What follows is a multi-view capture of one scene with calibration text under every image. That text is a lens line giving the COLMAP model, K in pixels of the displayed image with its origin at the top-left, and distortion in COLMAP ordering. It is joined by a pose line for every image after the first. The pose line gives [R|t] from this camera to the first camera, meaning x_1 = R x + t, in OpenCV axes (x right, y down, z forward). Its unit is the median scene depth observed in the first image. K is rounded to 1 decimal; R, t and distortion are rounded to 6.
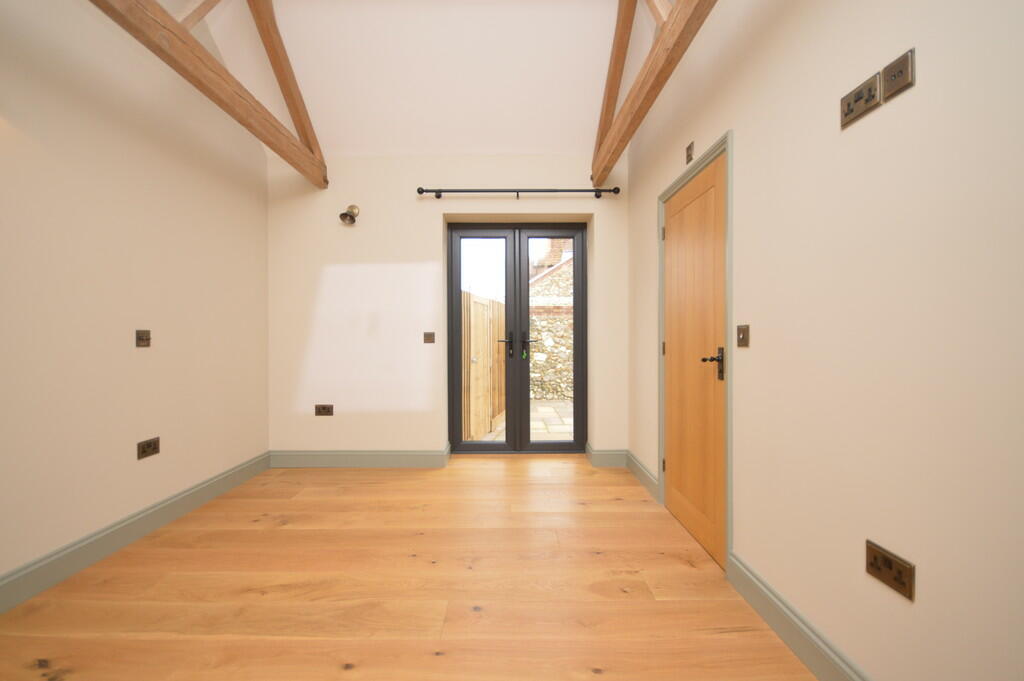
lens RADIAL K [[458.1, 0, 512.0], [0, 458.1, 340.5], [0, 0, 1]] dist [0.001731, 0.000122]
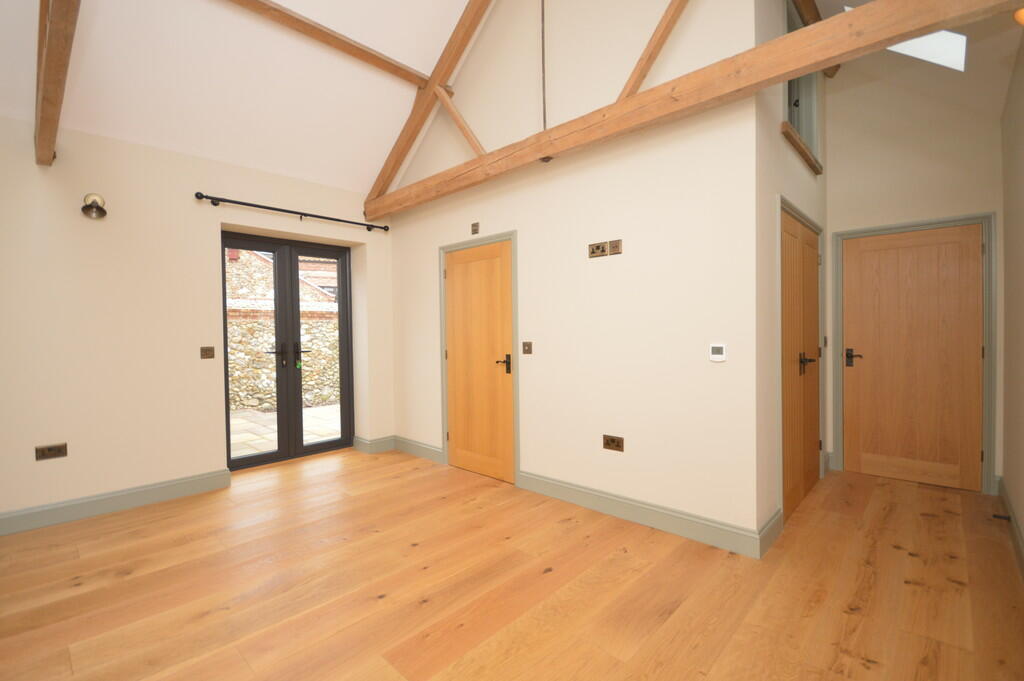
lens RADIAL K [[458.1, 0, 512.0], [0, 458.1, 340.5], [0, 0, 1]] dist [0.001731, 0.000122]
pose [[0.689719, -0.021797, 0.723749, -0.391936], [0.017927, 0.999754, 0.013025, -0.029249], [-0.723855, 0.003991, 0.689940, -0.092913]]
